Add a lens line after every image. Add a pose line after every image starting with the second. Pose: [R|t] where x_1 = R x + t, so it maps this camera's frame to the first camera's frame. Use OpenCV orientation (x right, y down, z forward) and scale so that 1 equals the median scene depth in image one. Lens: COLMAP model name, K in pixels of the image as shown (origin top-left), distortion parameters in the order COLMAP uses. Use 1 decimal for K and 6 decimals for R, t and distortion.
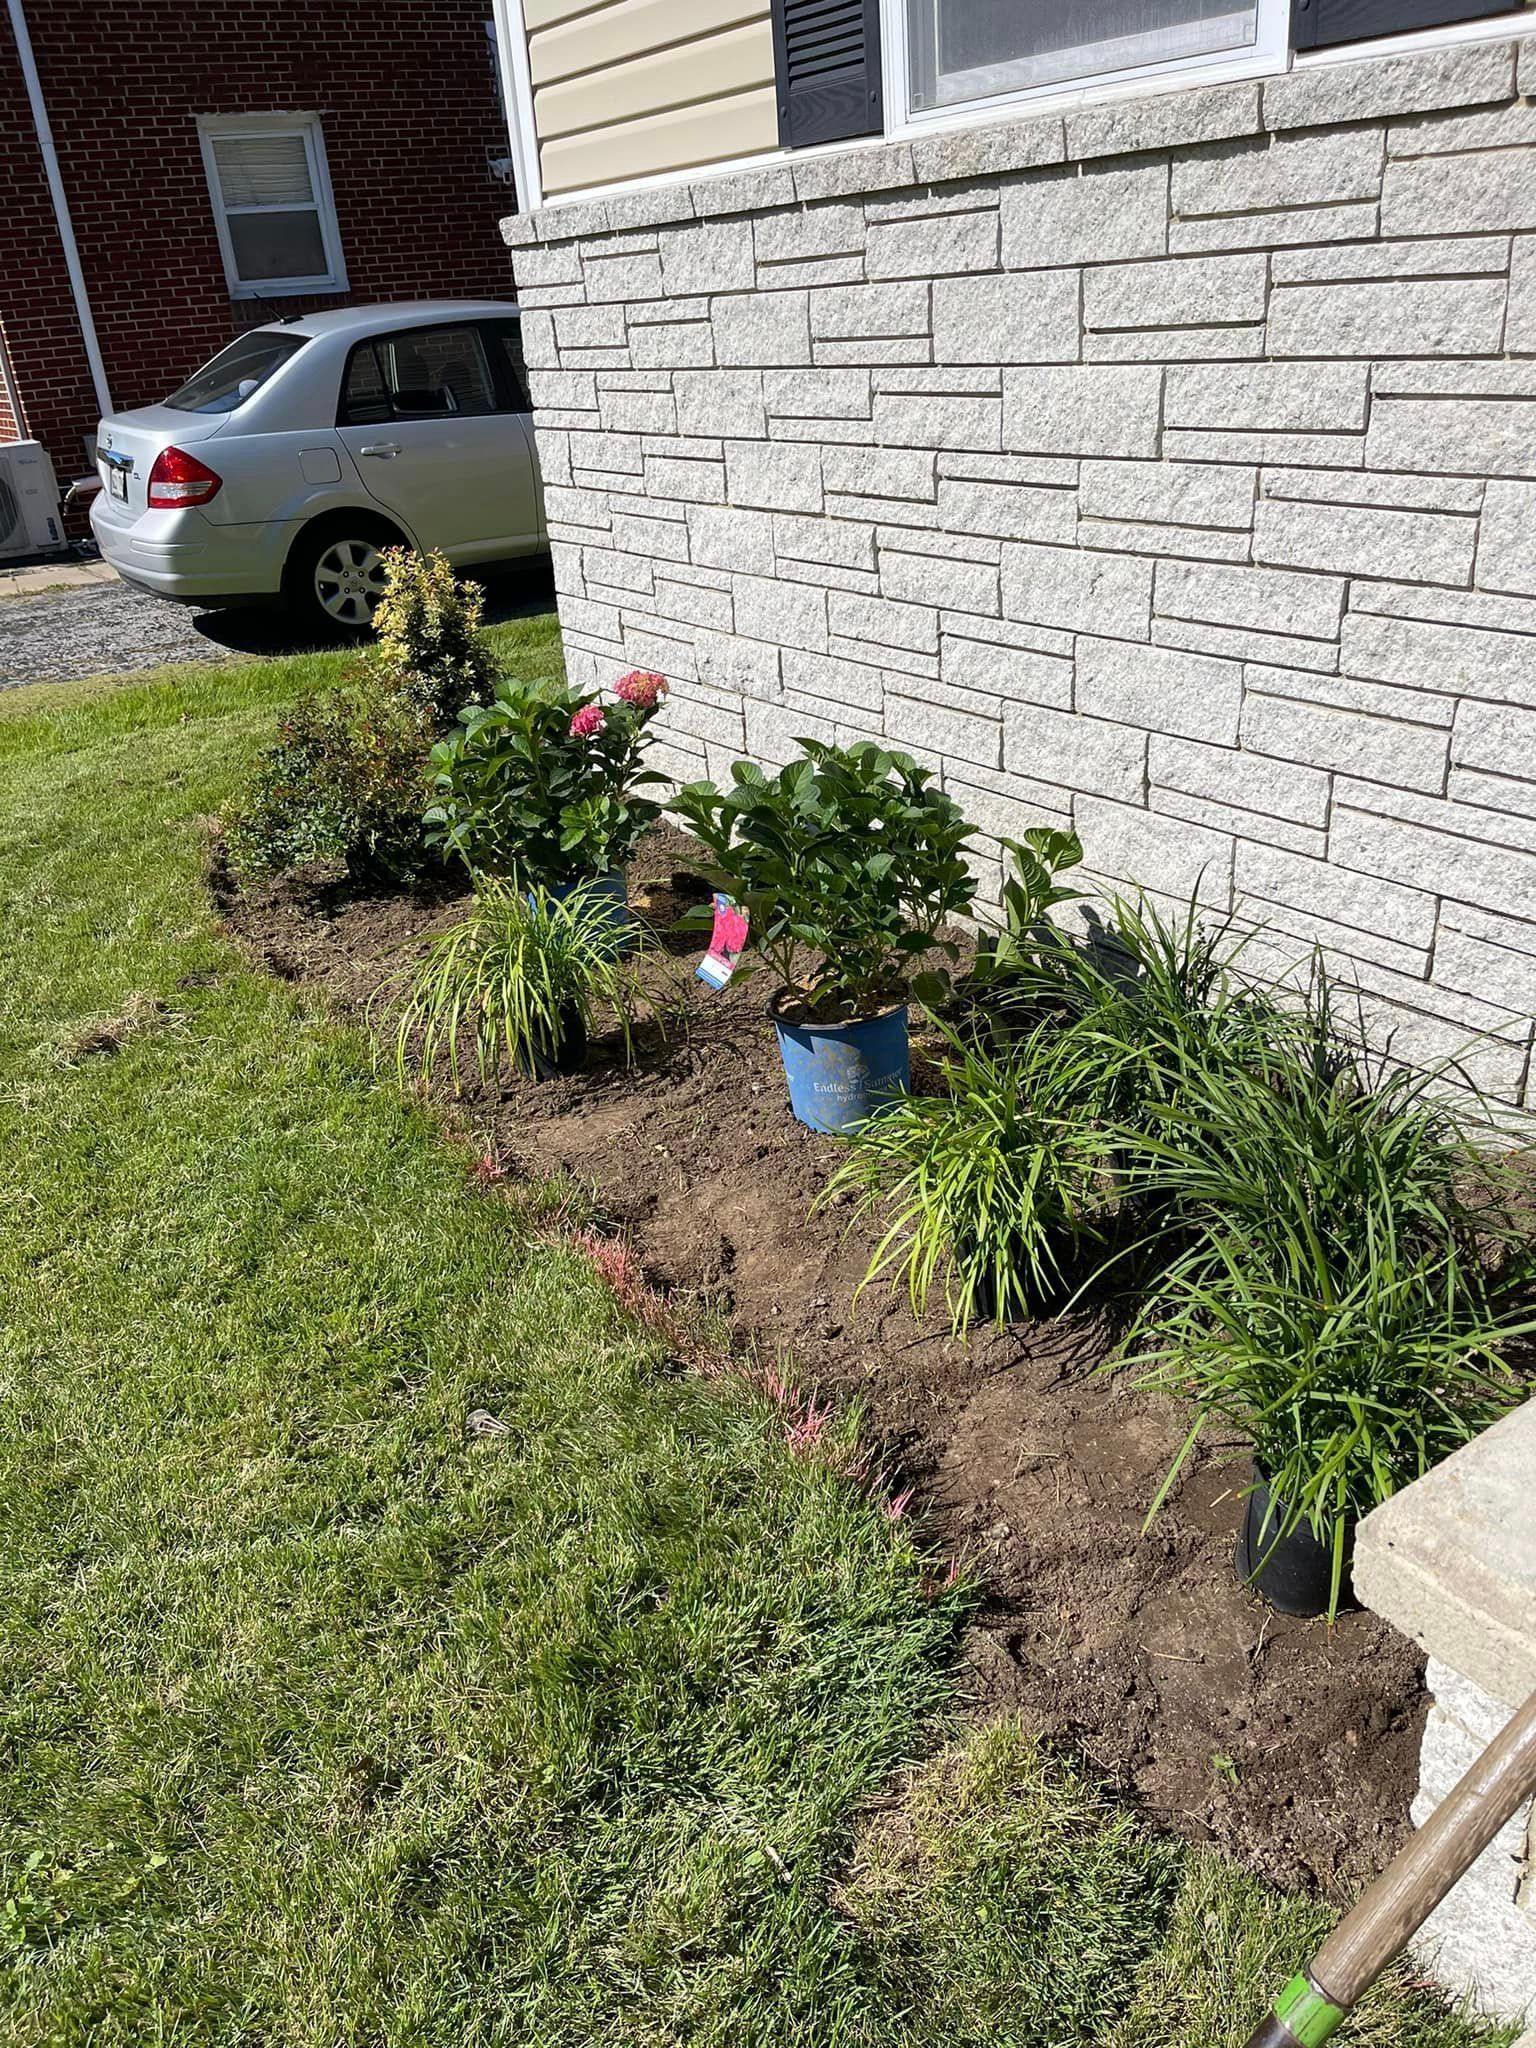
lens RADIAL K [[1527.7, 0, 768.0], [0, 1527.7, 1024.0], [0, 0, 1]] dist [0.089696, -0.124987]
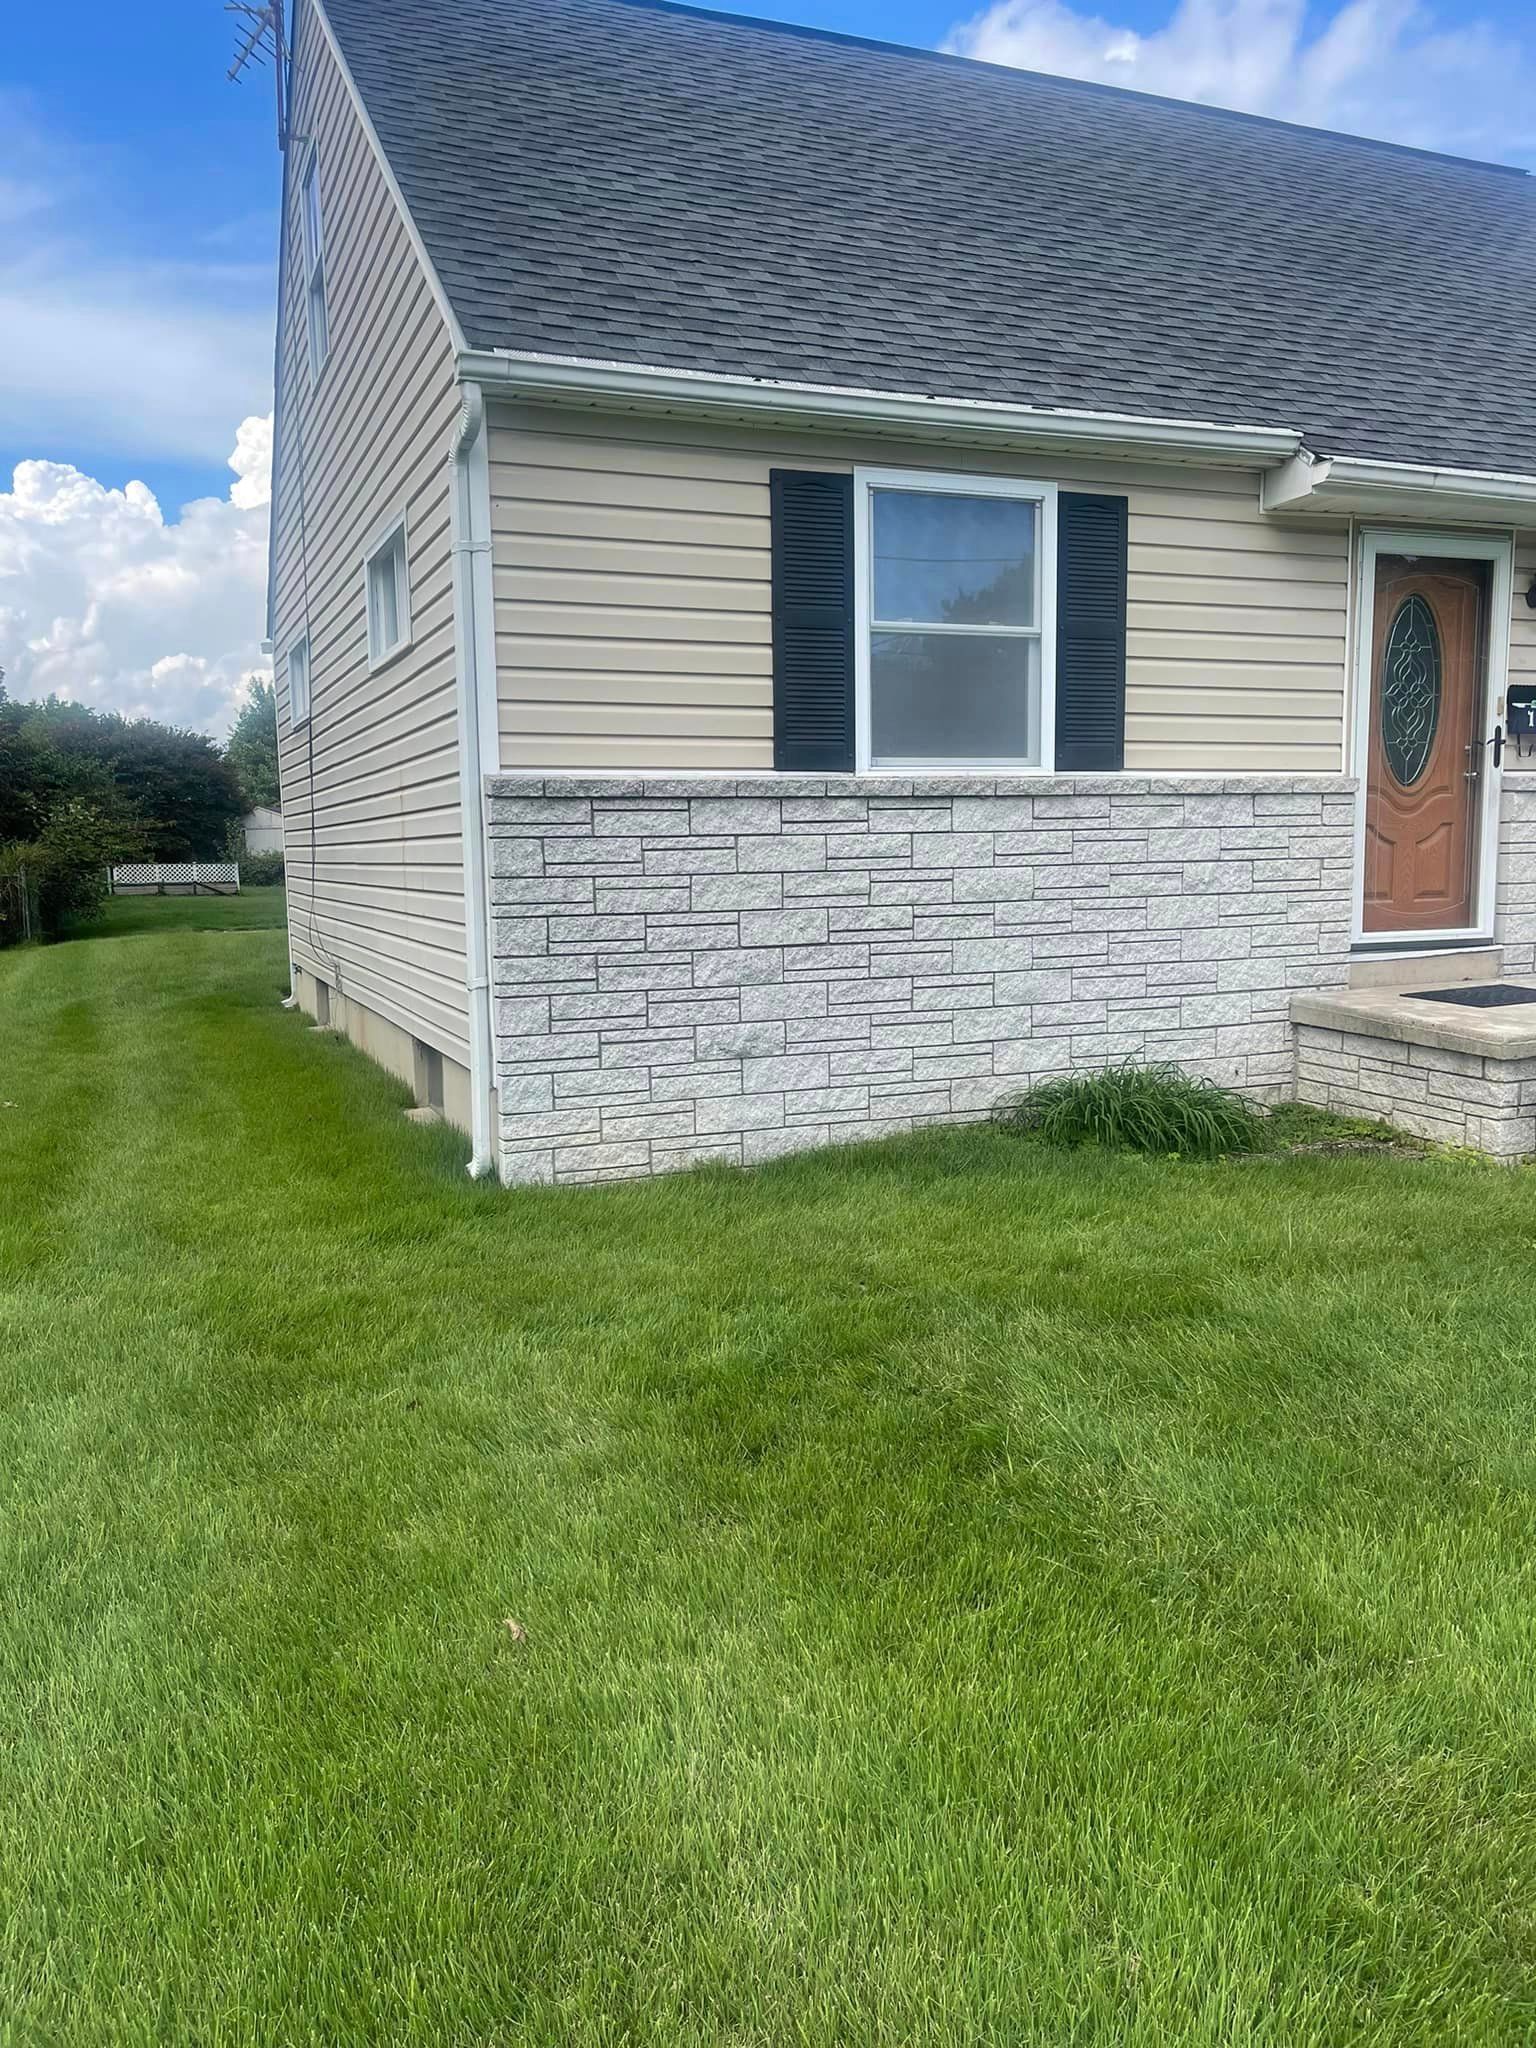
lens RADIAL K [[1527.7, 0, 768.0], [0, 1527.7, 1024.0], [0, 0, 1]] dist [0.089696, -0.124987]
pose [[0.201211, -0.045923, 0.978471, -2.208869], [0.421448, 0.905777, -0.044155, -0.232204], [-0.884249, 0.421259, 0.201606, 0.894309]]
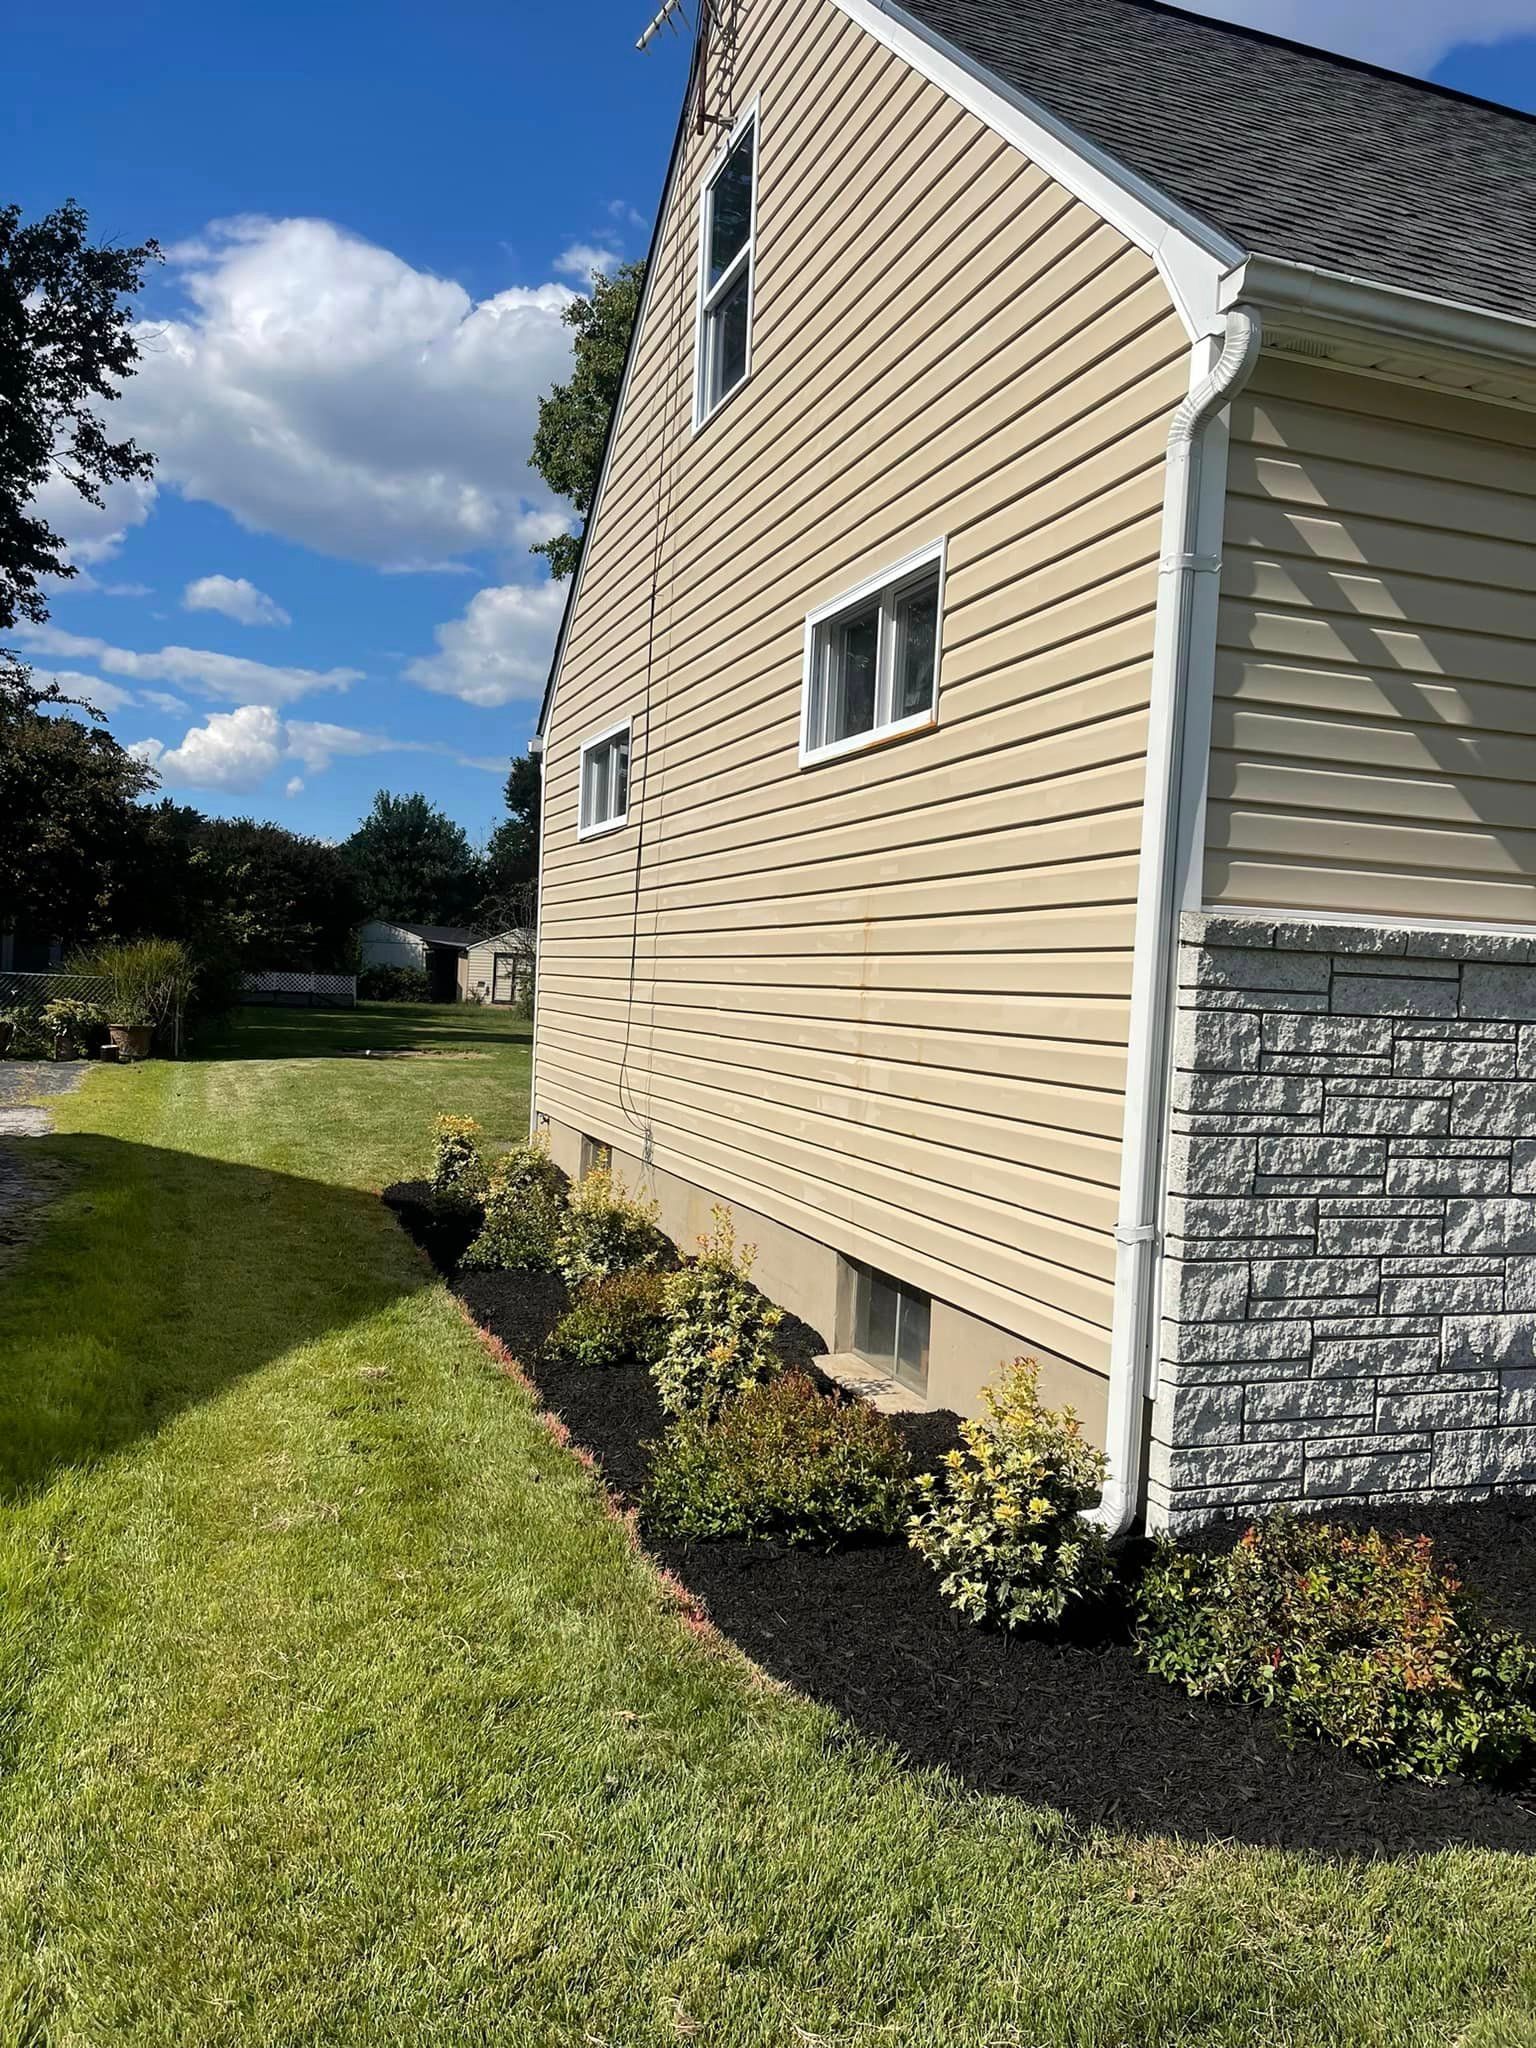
lens RADIAL K [[1527.7, 0, 768.0], [0, 1527.7, 1024.0], [0, 0, 1]] dist [0.089696, -0.124987]
pose [[0.240589, 0.053657, 0.969143, -1.610096], [0.361739, 0.921582, -0.140825, -0.642998], [-0.900701, 0.384458, 0.202313, 1.603076]]
